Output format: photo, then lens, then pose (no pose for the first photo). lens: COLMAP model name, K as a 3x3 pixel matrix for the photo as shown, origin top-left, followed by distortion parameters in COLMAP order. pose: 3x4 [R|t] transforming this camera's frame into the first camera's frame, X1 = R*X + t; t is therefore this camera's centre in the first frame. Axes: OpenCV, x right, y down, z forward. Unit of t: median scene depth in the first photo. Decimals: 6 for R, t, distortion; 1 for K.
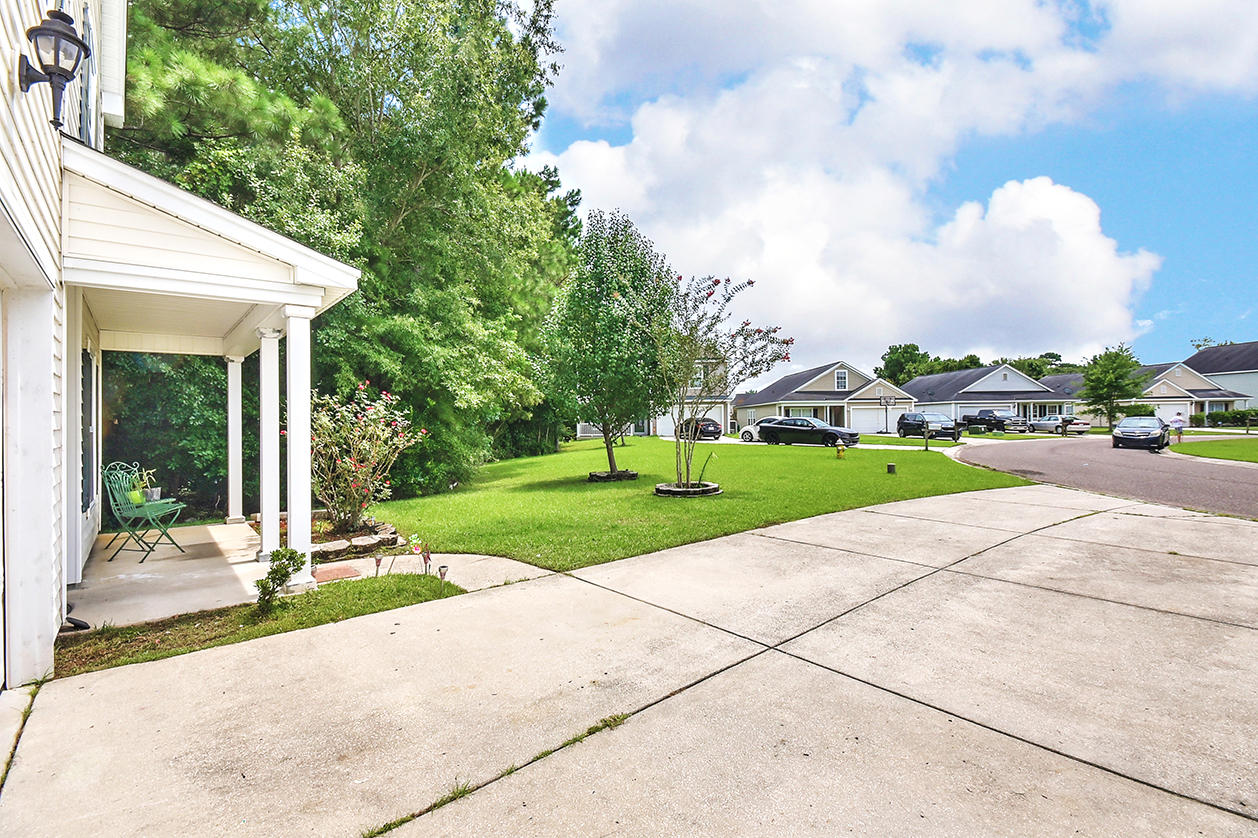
lens RADIAL K [[555.8, 0, 630.8], [0, 555.8, 417.2], [0, 0, 1]] dist [-0.005116, -0.000522]
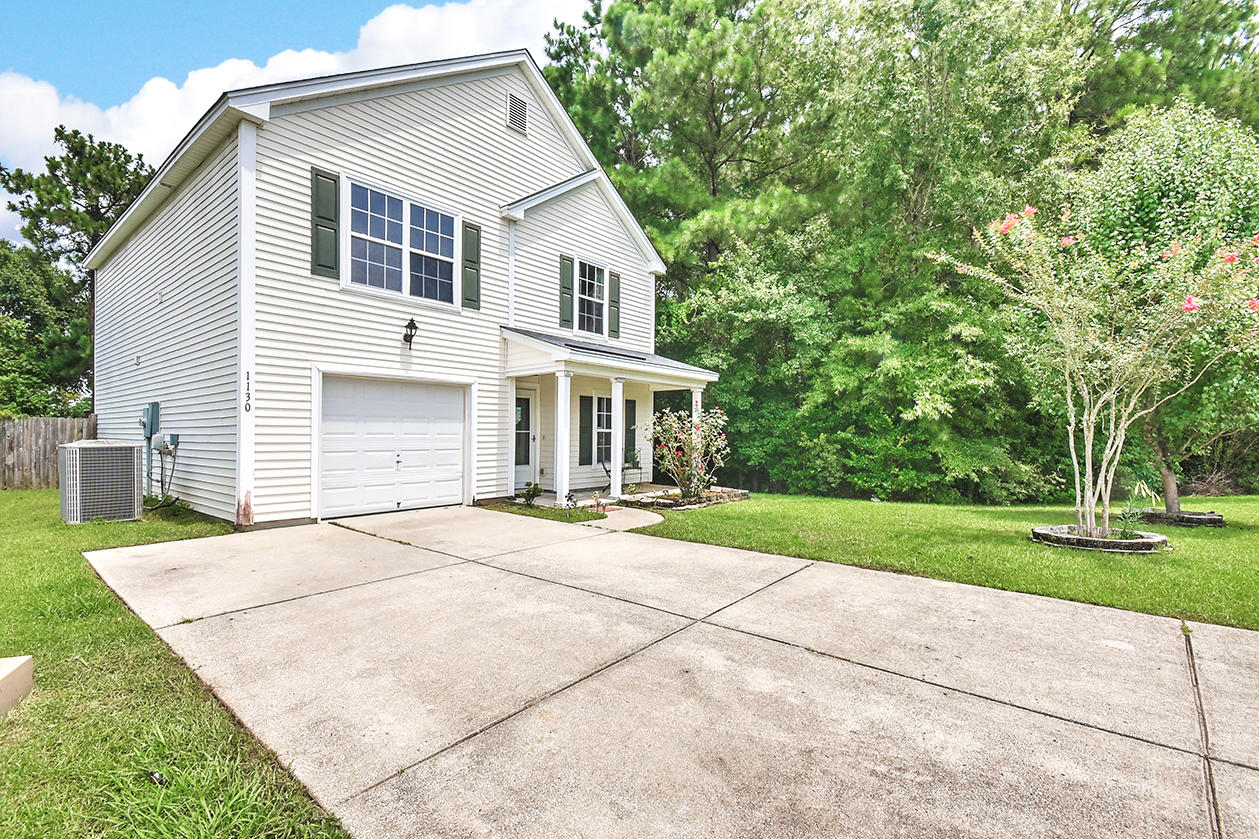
lens RADIAL K [[556.2, 0, 638.4], [0, 556.2, 444.2], [0, 0, 1]] dist [-0.005116, -0.000522]
pose [[0.160801, 0.011462, -0.986920, 1.714902], [-0.005907, 0.999926, 0.010651, 0.041274], [0.986969, 0.004117, 0.160856, 1.069545]]
